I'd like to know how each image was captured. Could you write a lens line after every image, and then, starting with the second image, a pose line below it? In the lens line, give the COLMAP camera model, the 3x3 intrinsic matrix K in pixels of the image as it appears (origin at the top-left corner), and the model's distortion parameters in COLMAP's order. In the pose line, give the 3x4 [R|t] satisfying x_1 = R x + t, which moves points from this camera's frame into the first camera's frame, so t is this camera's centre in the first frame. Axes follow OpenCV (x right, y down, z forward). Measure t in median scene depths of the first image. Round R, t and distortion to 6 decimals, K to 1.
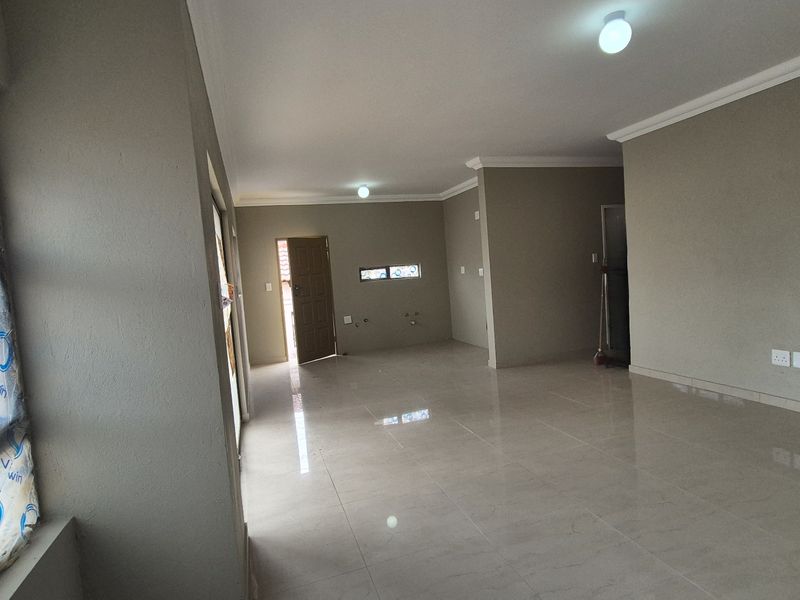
lens RADIAL K [[431.7, 0, 402.3], [0, 431.7, 294.8], [0, 0, 1]] dist [0.002517, 0.001050]
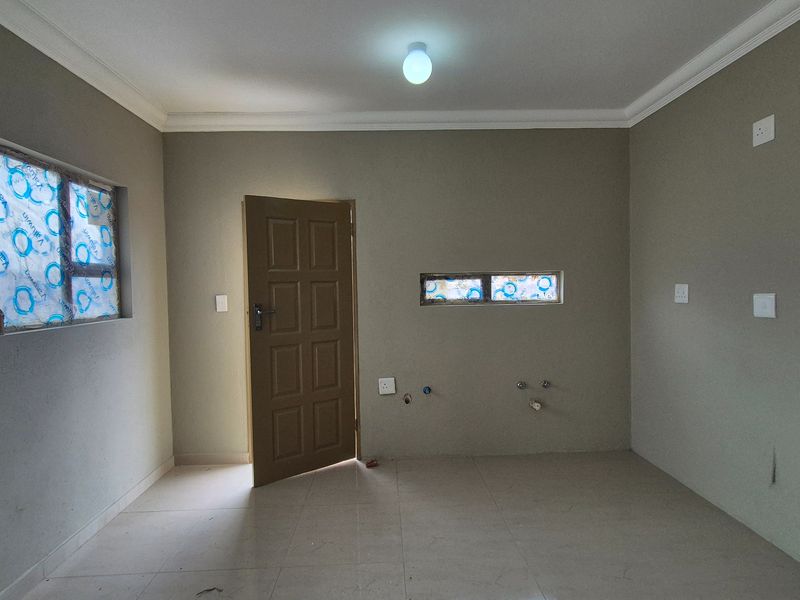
lens RADIAL K [[431.7, 0, 396.1], [0, 431.7, 293.9], [0, 0, 1]] dist [0.002517, 0.001050]
pose [[0.953222, 0.065612, -0.295066, 0.010880], [-0.072634, 0.997275, -0.012887, -0.033345], [0.293416, 0.033716, 0.955390, 0.554440]]
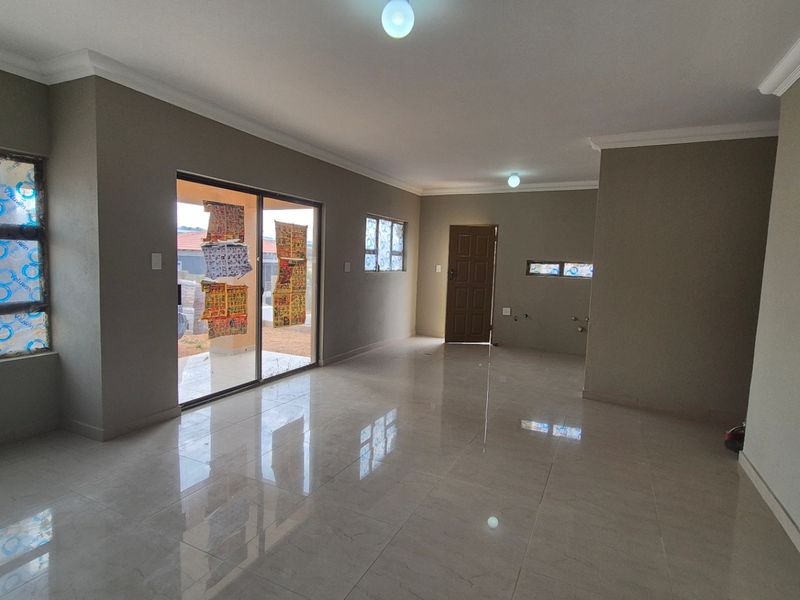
lens RADIAL K [[431.7, 0, 402.4], [0, 431.7, 303.0], [0, 0, 1]] dist [0.002517, 0.001050]
pose [[0.711204, 0.172116, -0.681590, 0.367501], [-0.132028, 0.985015, 0.110972, -0.038636], [0.690476, 0.011065, 0.723271, 0.119501]]
